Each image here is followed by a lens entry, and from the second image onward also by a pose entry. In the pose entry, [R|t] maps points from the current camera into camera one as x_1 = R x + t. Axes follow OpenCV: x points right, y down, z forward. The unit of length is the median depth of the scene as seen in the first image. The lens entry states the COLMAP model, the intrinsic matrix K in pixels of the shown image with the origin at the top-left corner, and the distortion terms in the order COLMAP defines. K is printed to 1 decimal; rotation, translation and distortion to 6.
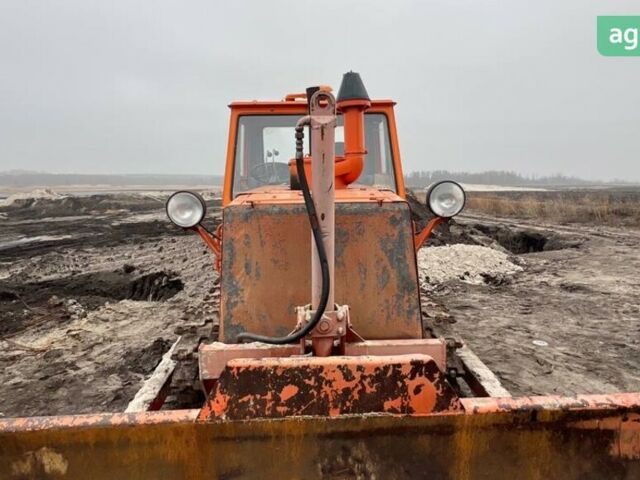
lens RADIAL K [[456.7, 0, 320.2], [0, 456.7, 239.6], [0, 0, 1]] dist [-0.001342, -0.005051]
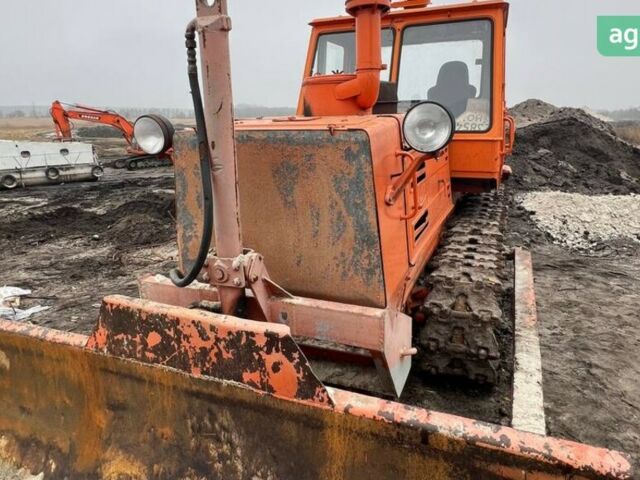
lens RADIAL K [[456.7, 0, 320.6], [0, 456.7, 240.1], [0, 0, 1]] dist [-0.001342, -0.005051]
pose [[0.912837, 0.108589, -0.393621, 0.563847], [-0.051178, 0.986815, 0.153549, -0.018354], [0.405104, -0.120021, 0.906358, 0.324910]]
